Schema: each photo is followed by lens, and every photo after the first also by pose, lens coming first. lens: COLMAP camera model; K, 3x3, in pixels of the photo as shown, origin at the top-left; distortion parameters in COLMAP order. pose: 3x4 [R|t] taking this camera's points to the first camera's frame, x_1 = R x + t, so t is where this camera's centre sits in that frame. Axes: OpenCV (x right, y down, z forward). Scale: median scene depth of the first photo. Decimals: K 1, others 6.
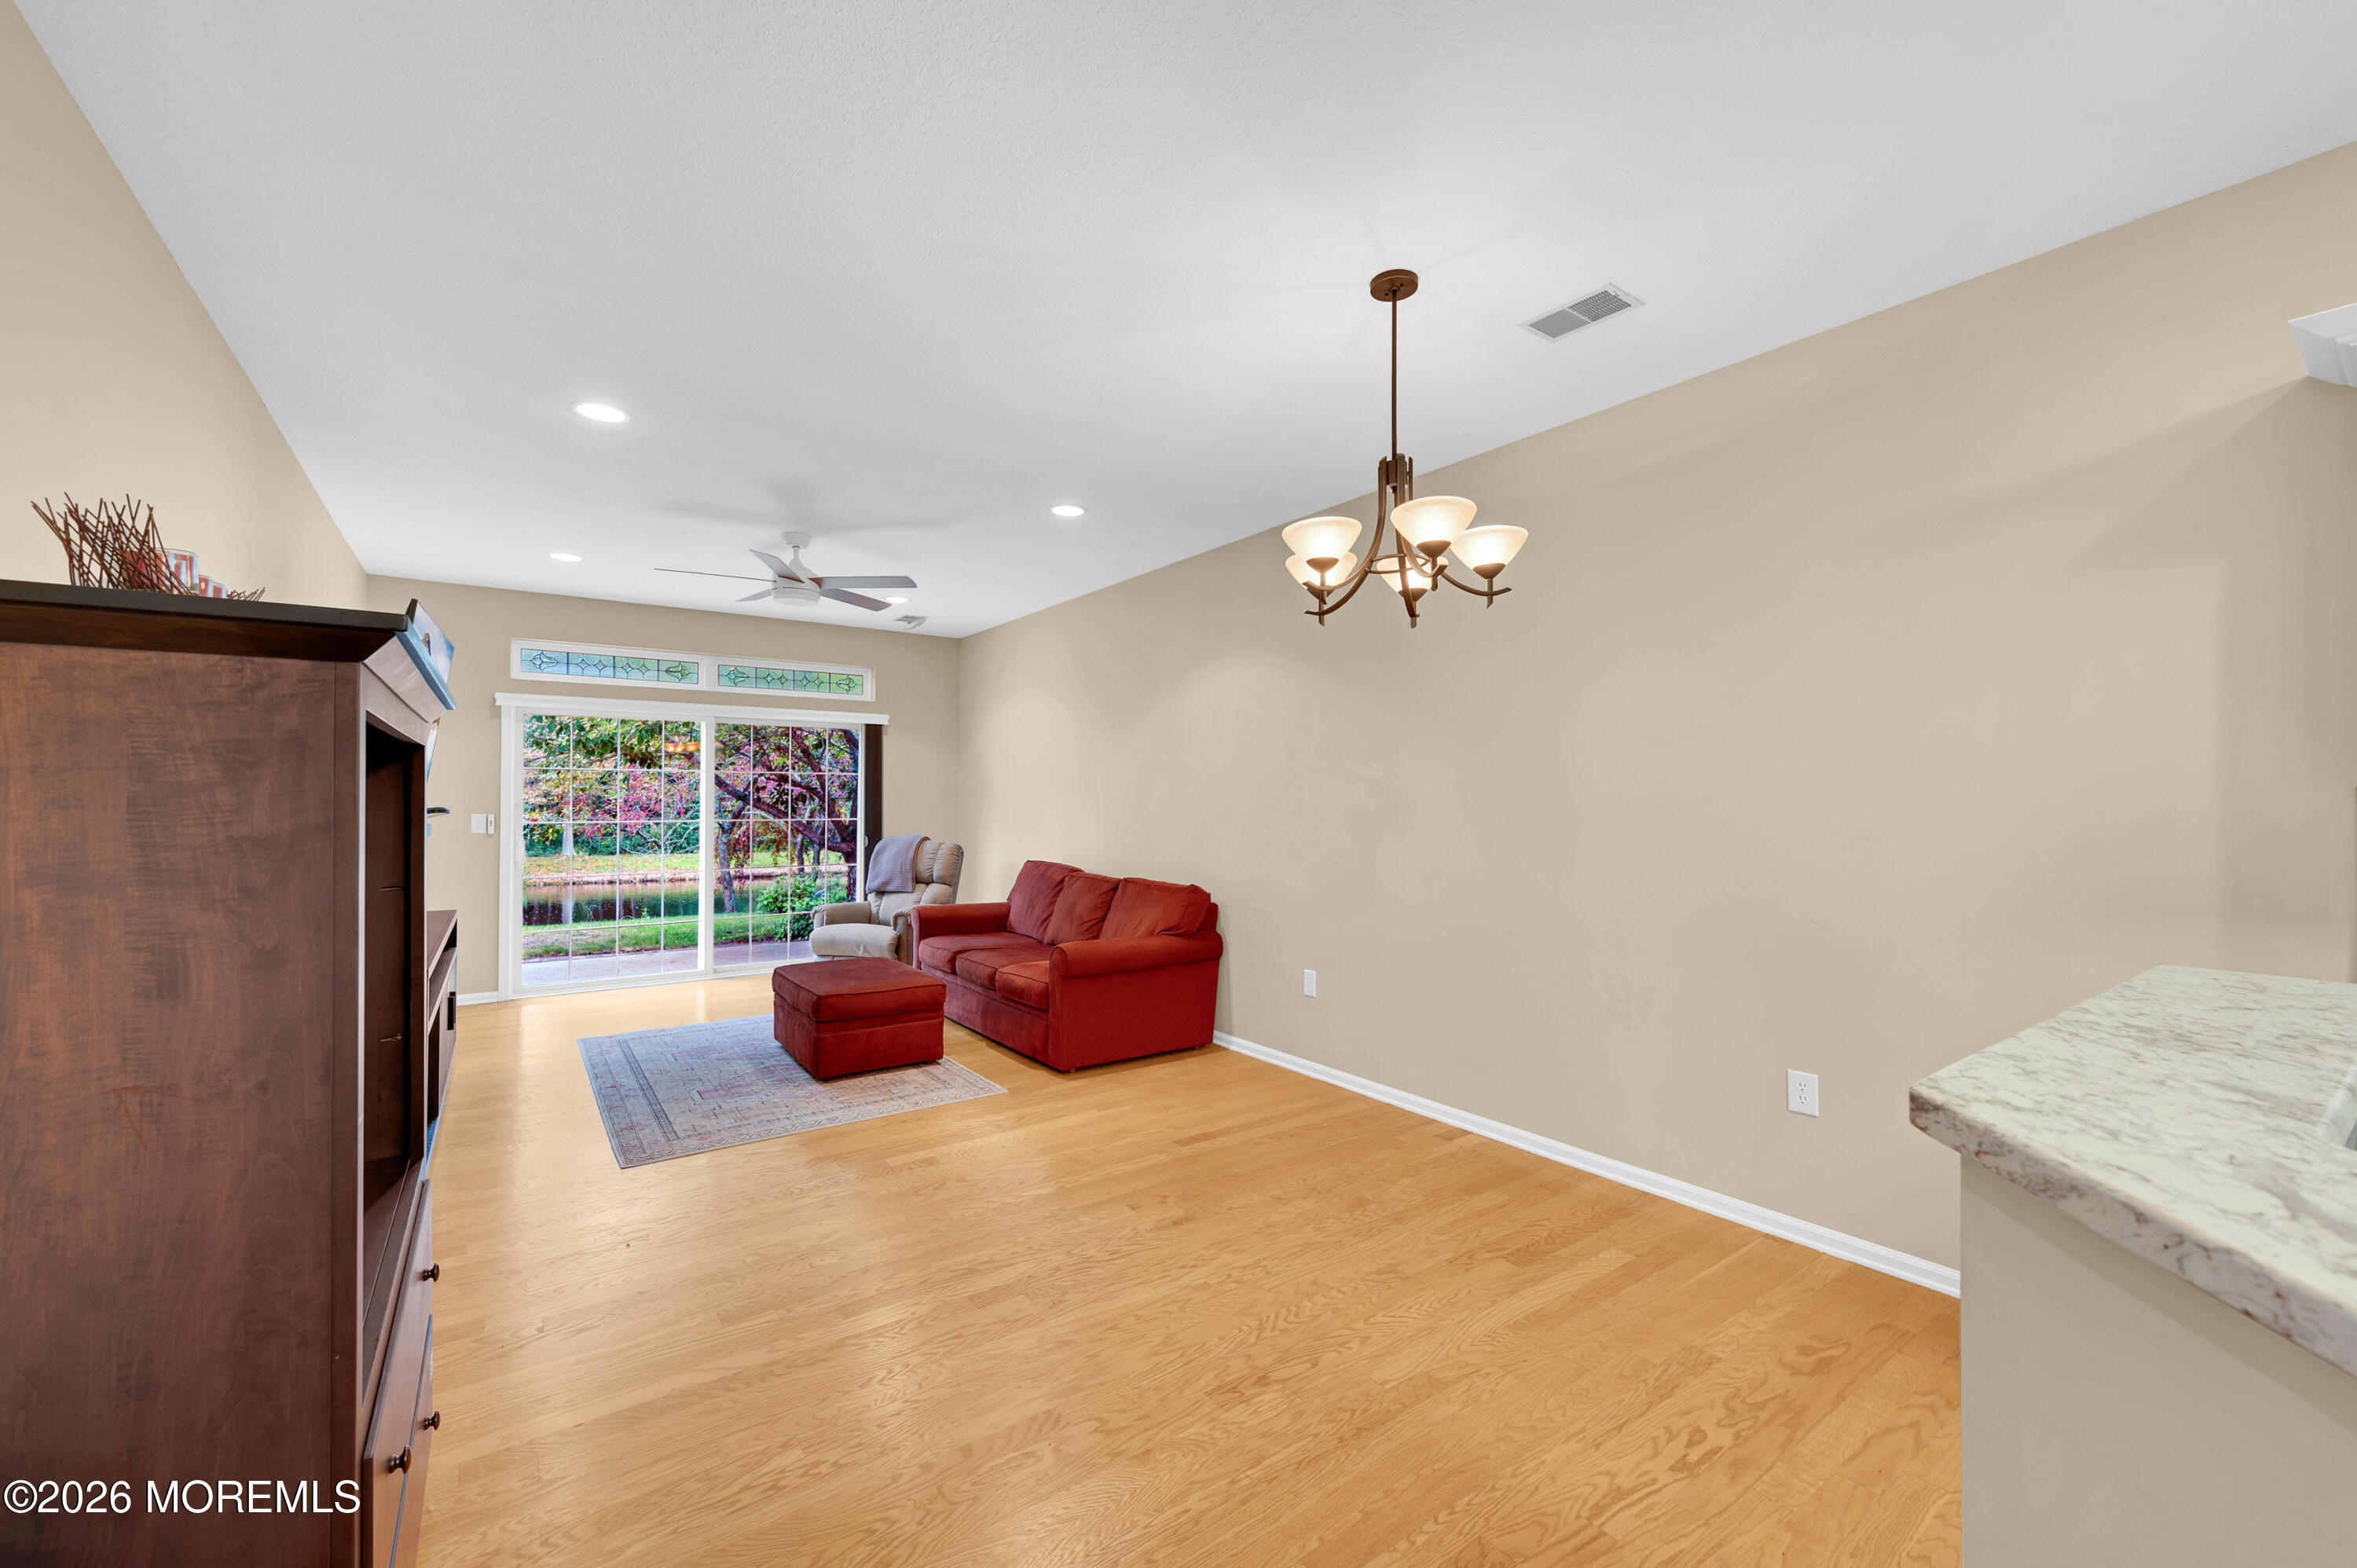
lens RADIAL K [[926.9, 0, 1195.7], [0, 926.9, 796.2], [0, 0, 1]] dist [-0.000995, -0.000122]
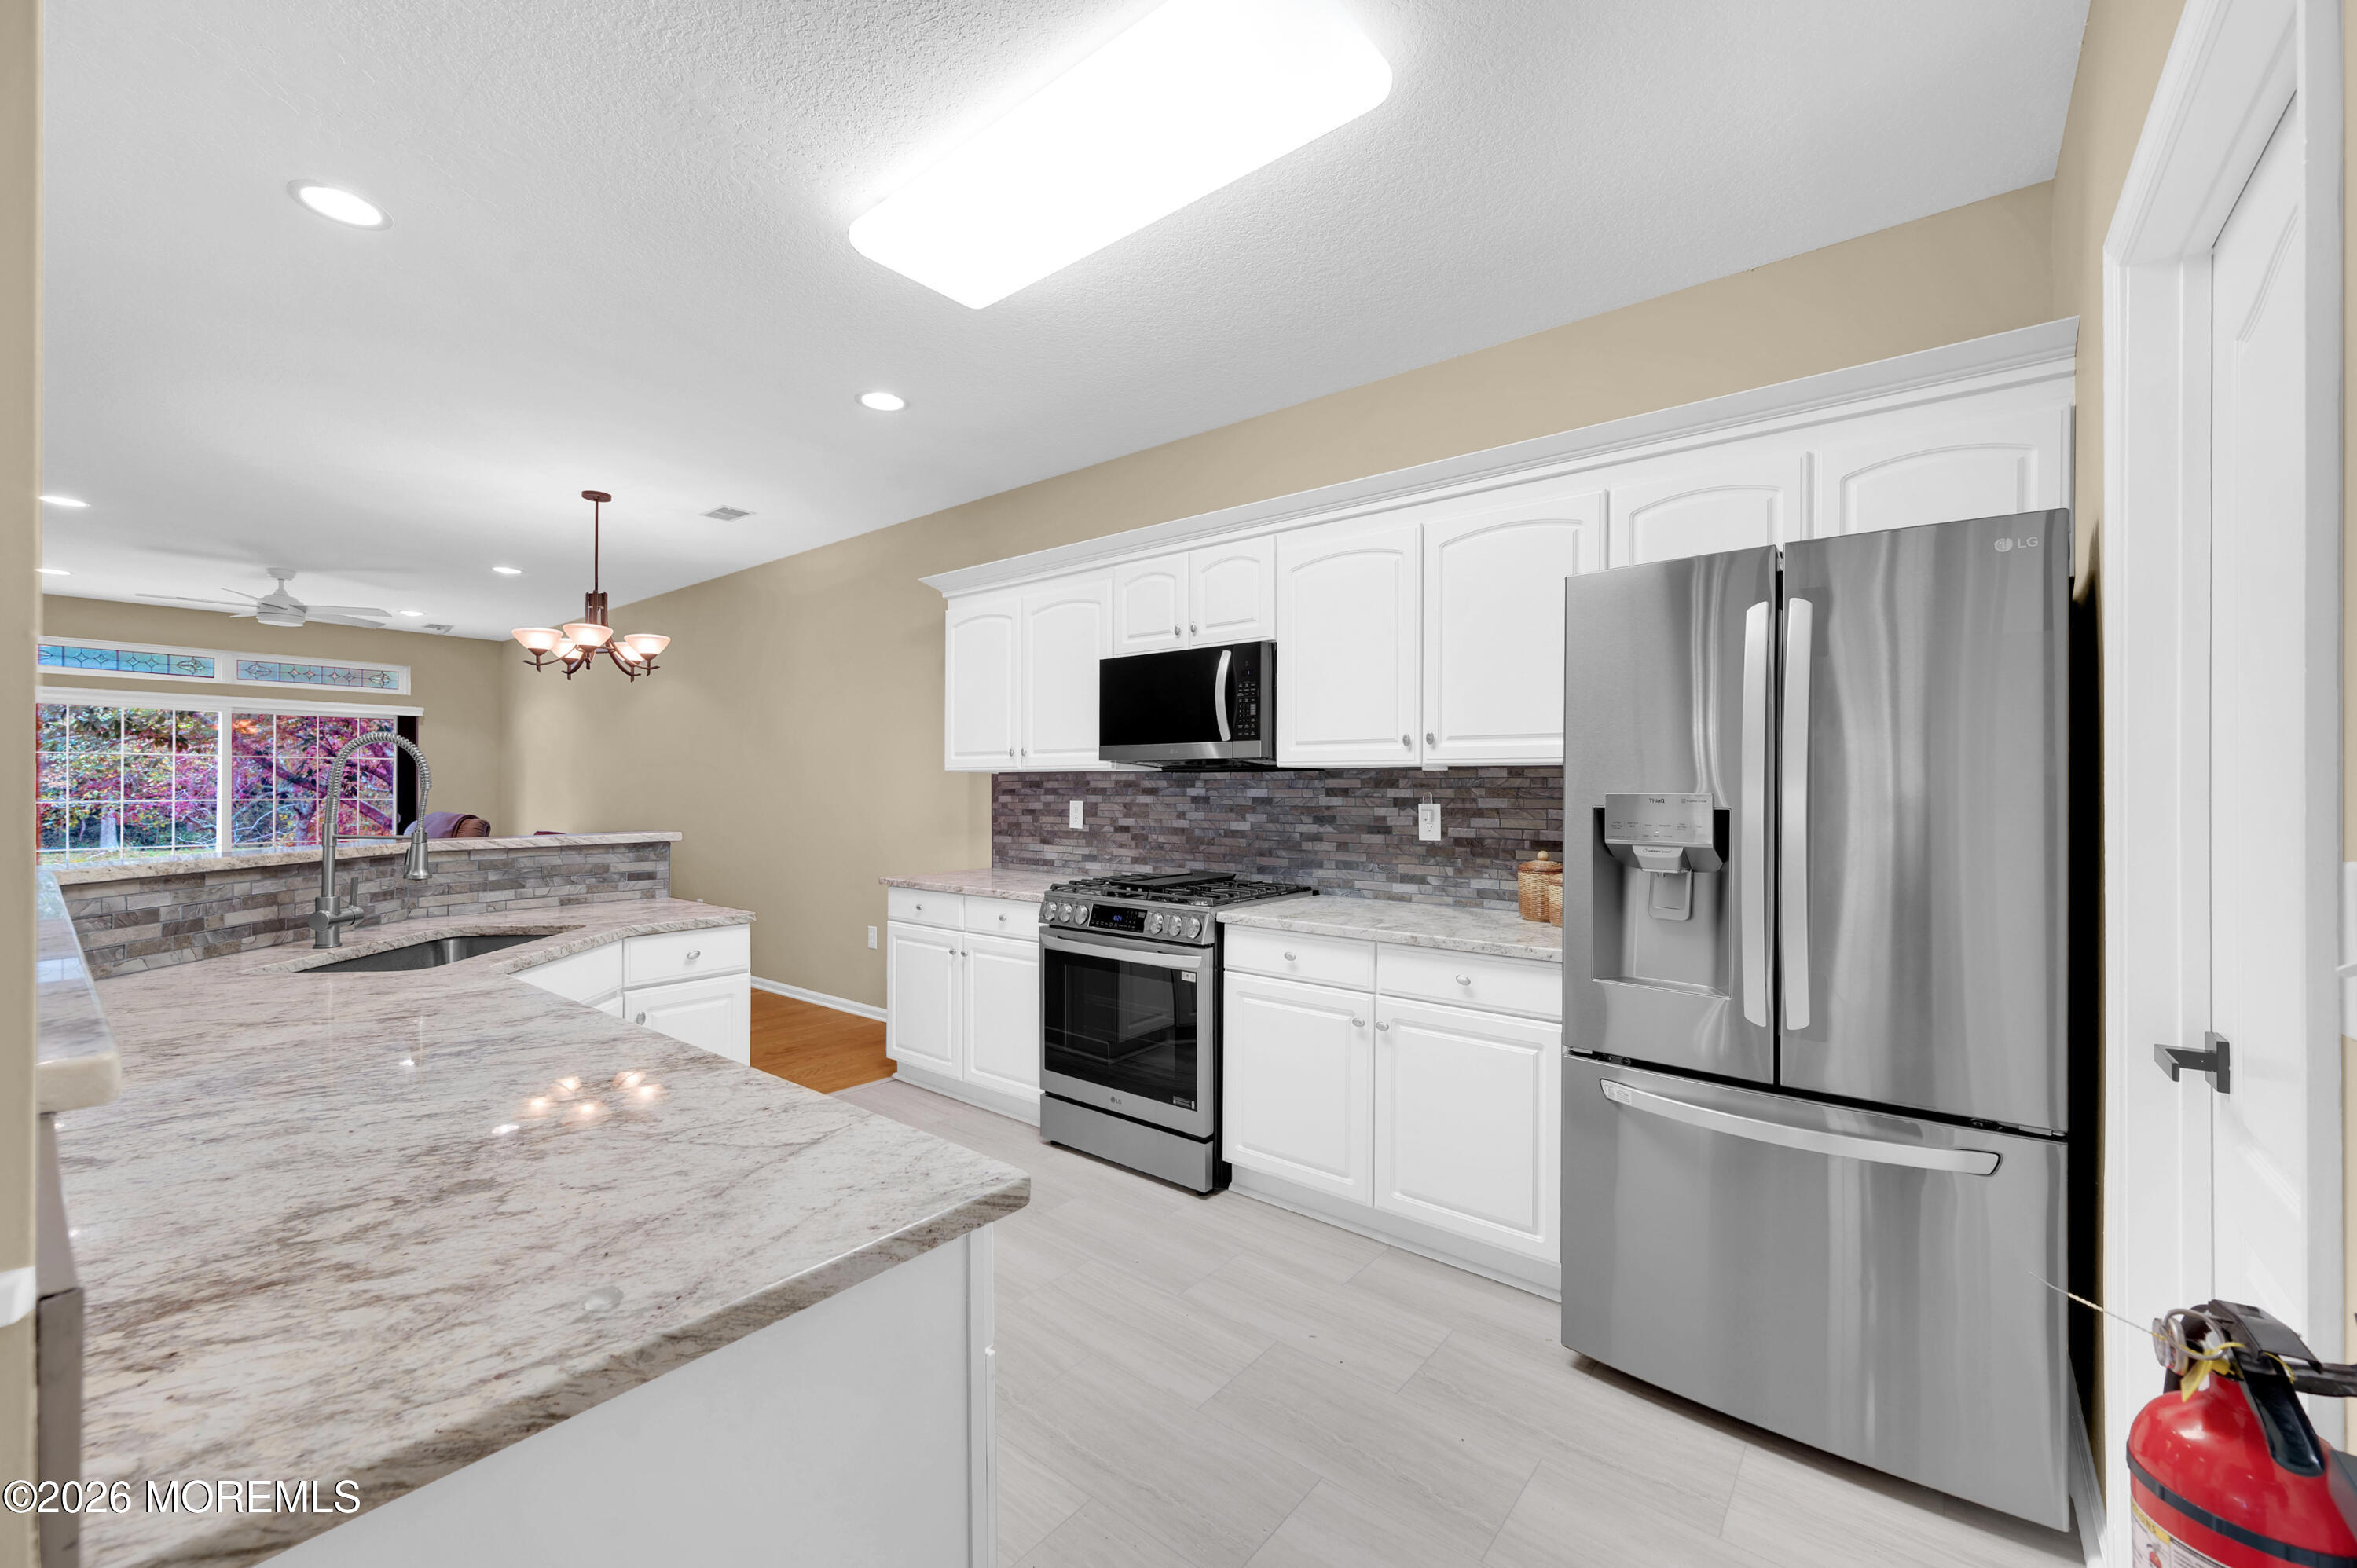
lens RADIAL K [[929.7, 0, 1177.7], [0, 929.7, 780.0], [0, 0, 1]] dist [-0.002467, 0.000592]
pose [[0.967427, 0.003192, 0.253129, 0.429984], [-0.002692, 0.999994, -0.002322, 0.003088], [-0.253135, 0.001565, 0.967430, -0.532055]]
